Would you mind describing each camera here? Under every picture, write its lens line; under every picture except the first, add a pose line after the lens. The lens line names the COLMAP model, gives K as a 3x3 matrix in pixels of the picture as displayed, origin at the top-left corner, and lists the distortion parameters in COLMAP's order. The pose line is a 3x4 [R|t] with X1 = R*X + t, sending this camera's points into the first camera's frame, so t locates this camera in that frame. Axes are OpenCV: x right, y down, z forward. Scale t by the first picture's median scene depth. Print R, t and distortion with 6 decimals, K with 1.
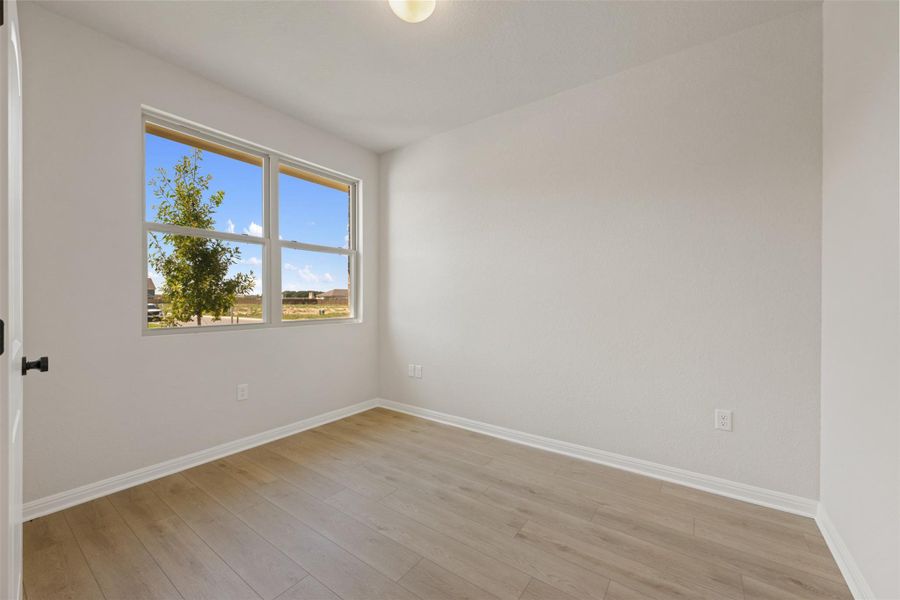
lens RADIAL K [[357.6, 0, 449.1], [0, 357.6, 303.1], [0, 0, 1]] dist [-0.001273, -0.000053]
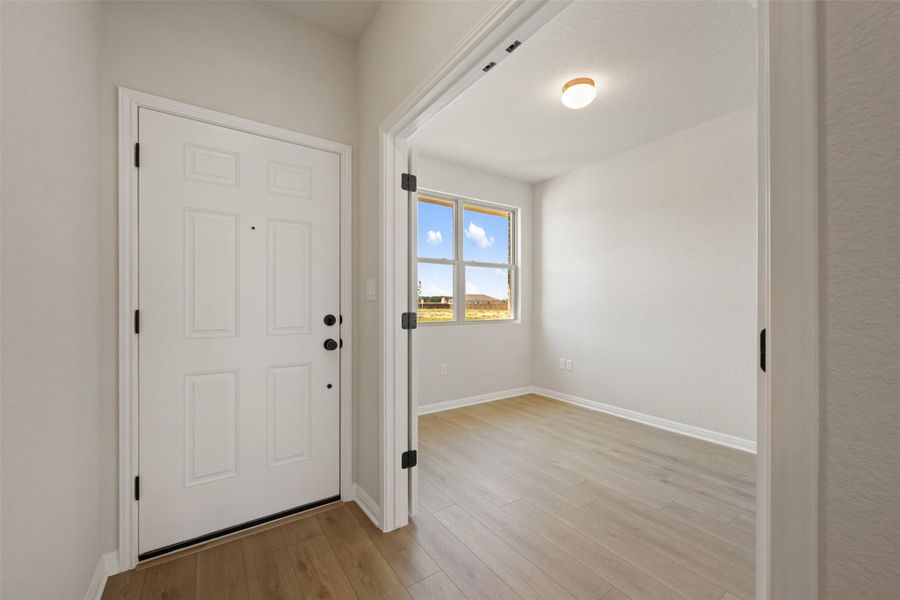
lens RADIAL K [[352.9, 0, 454.5], [0, 352.9, 303.0], [0, 0, 1]] dist [-0.002244, -0.000032]
pose [[0.938928, 0.000469, -0.344114, -0.044576], [-0.005362, 0.999898, -0.013267, 0.002214], [0.344072, 0.014302, 0.938834, -0.268627]]
